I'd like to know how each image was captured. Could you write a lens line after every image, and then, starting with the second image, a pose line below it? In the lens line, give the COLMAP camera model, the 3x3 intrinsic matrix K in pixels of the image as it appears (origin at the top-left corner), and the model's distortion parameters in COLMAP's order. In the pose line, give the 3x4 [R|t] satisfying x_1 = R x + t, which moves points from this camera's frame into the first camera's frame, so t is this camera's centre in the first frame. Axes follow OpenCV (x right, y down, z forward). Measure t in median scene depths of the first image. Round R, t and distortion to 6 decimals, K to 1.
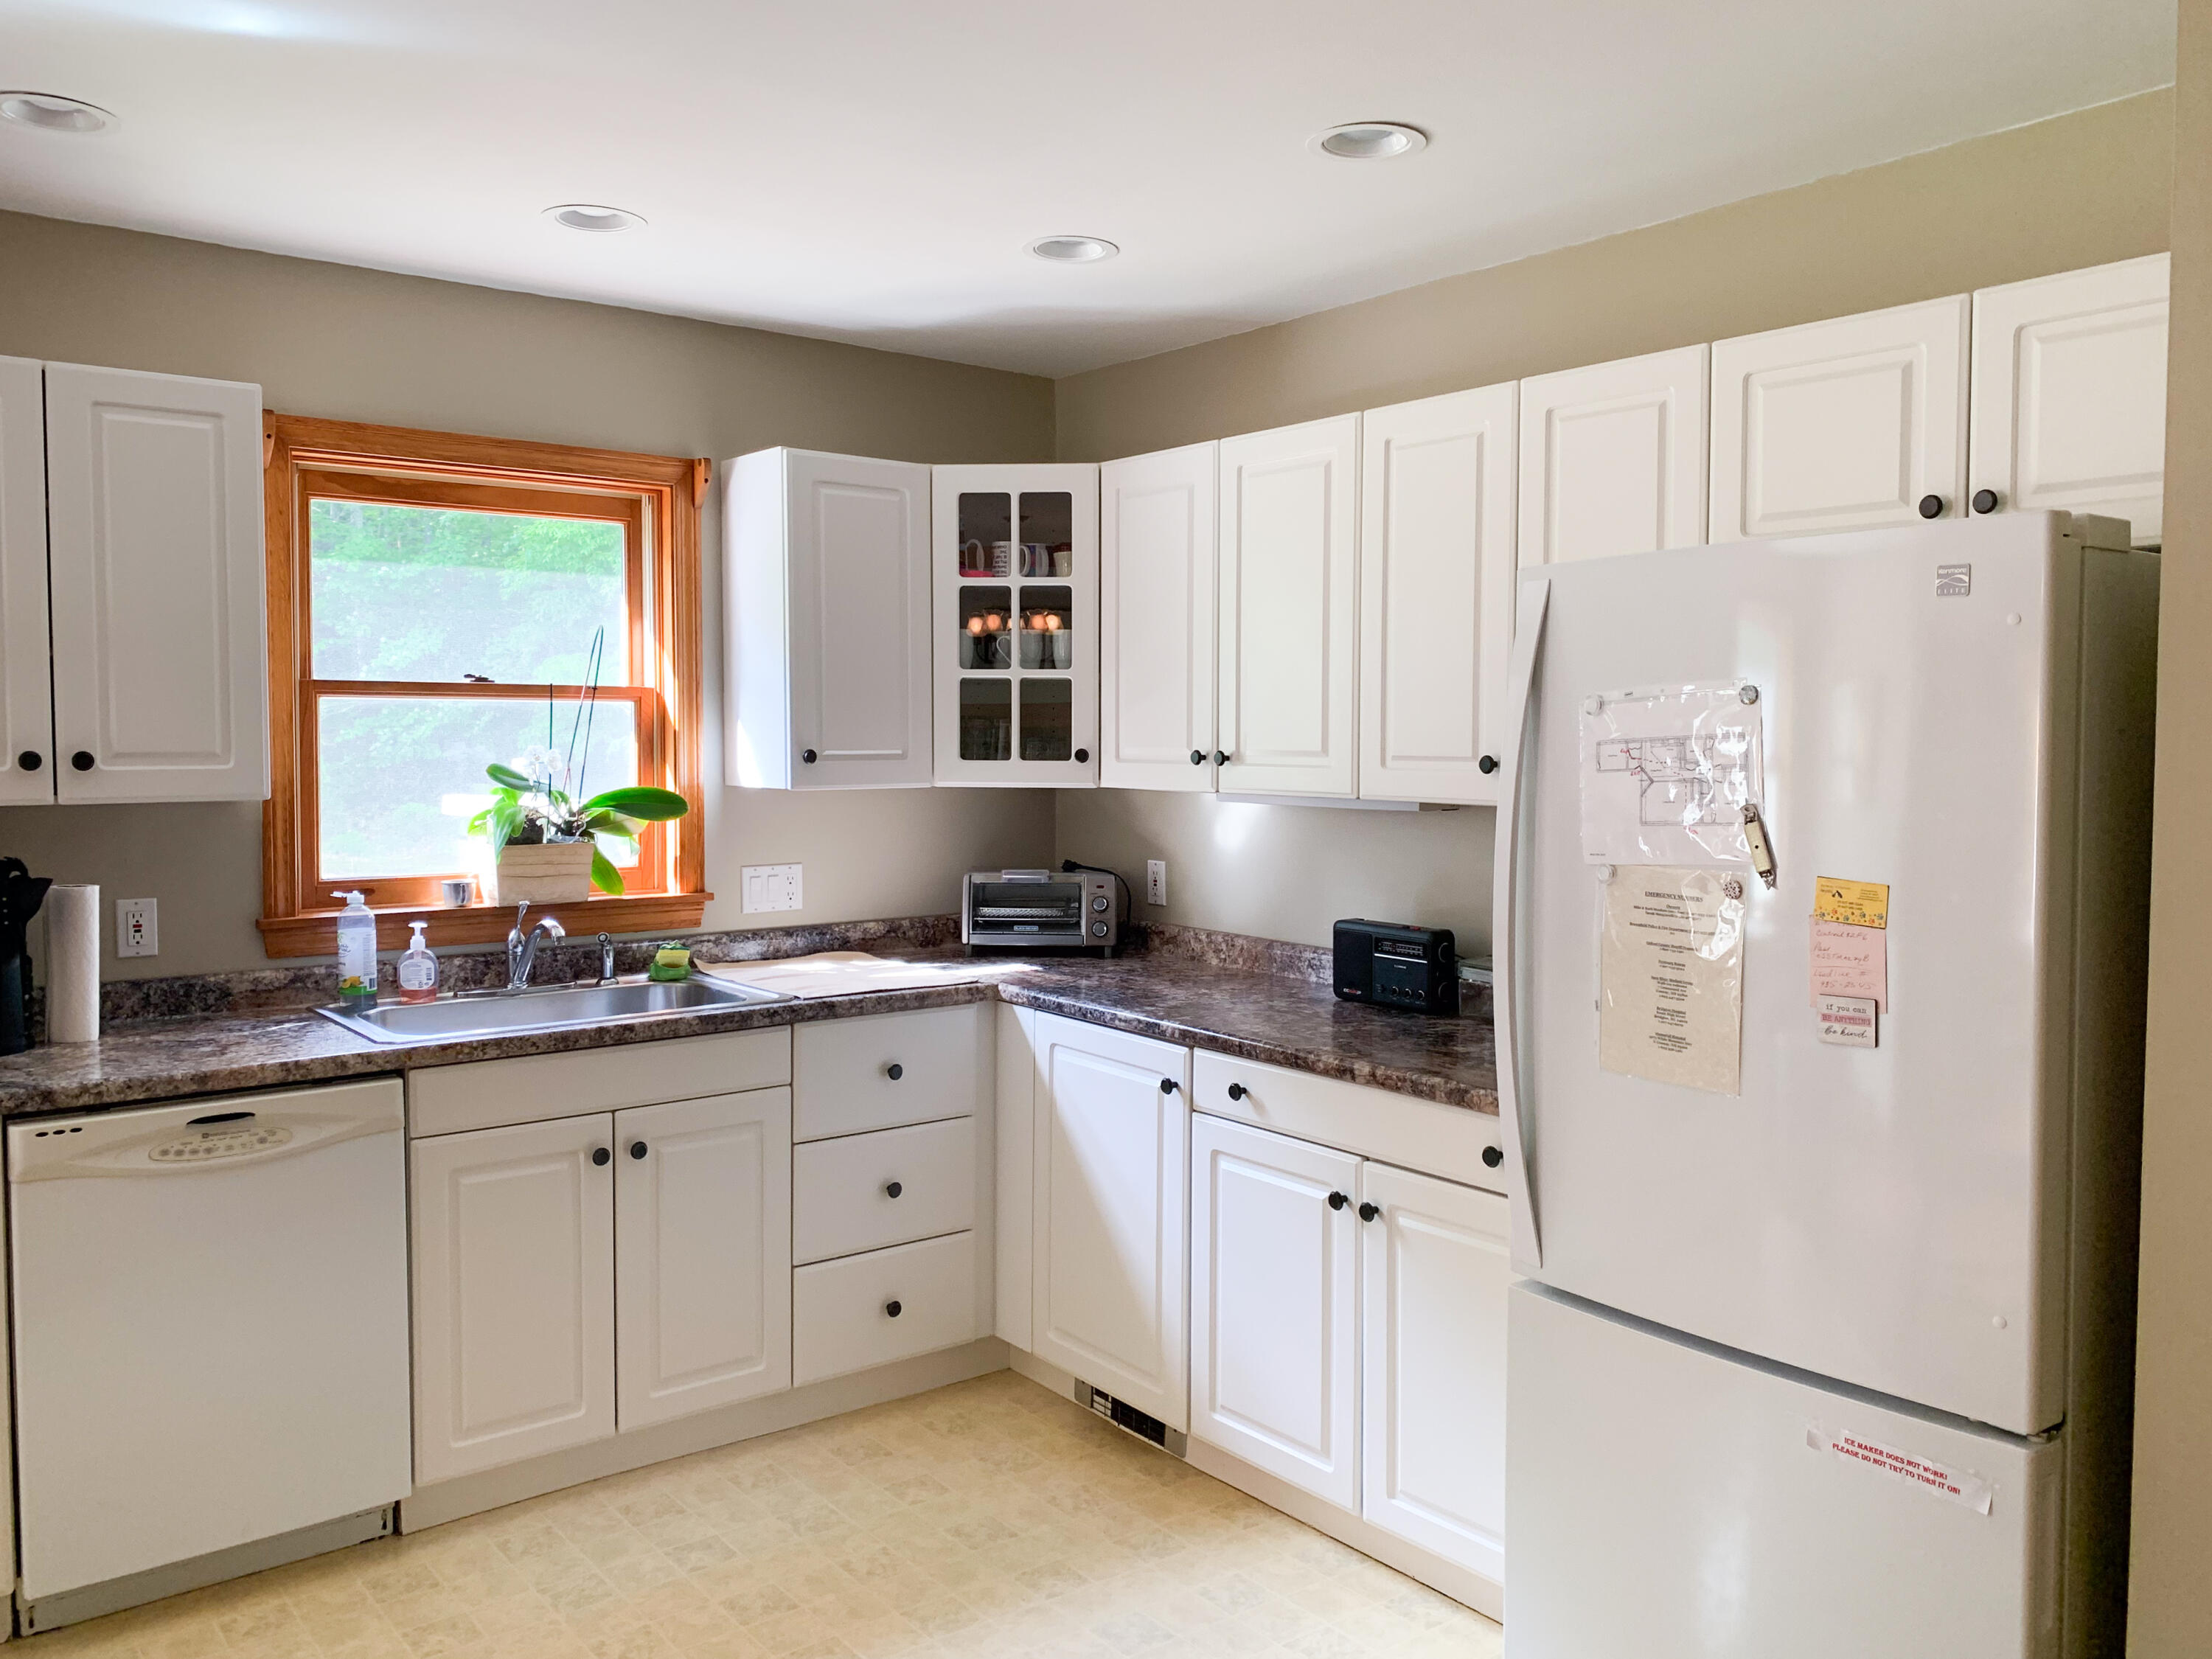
lens RADIAL K [[1757.5, 0, 1107.3], [0, 1757.5, 782.7], [0, 0, 1]] dist [0.133540, -0.213814]
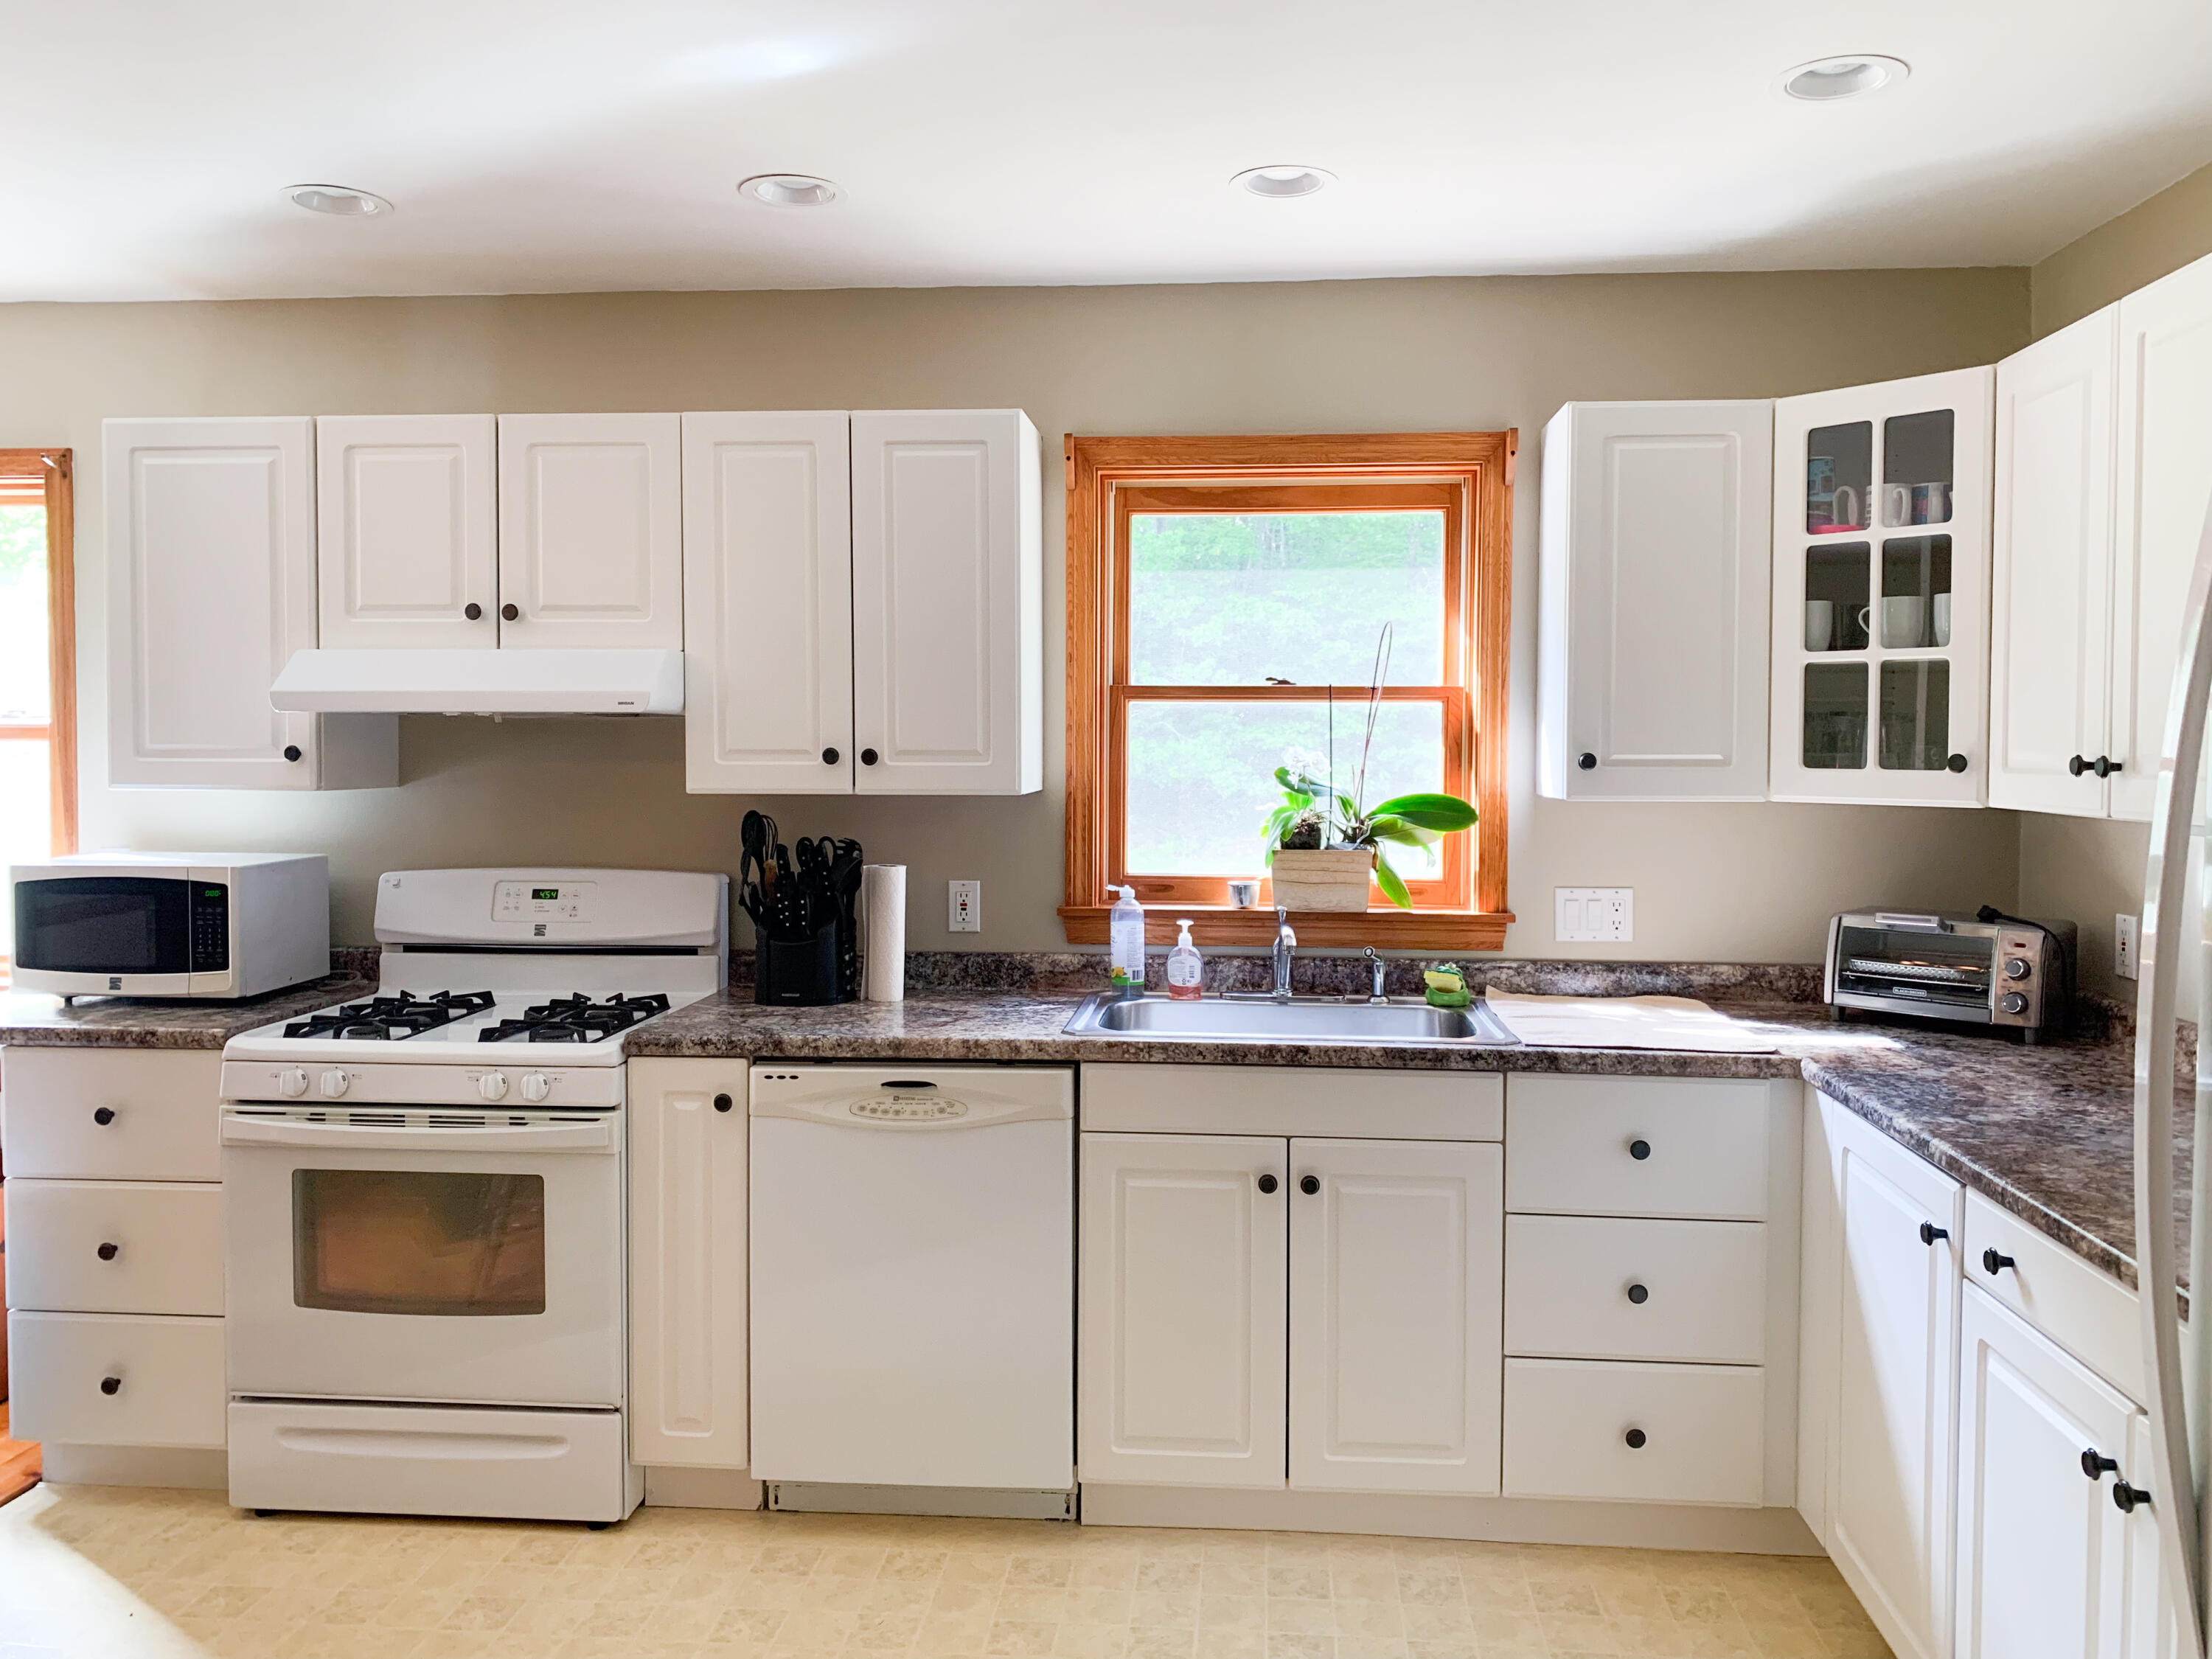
lens RADIAL K [[1694.4, 0, 1112.0], [0, 1694.4, 782.1], [0, 0, 1]] dist [0.105481, -0.185295]
pose [[0.734310, 0.015997, -0.678626, 0.229883], [-0.023431, 0.999724, -0.001788, 0.002066], [0.678410, 0.017213, 0.734482, 0.250692]]
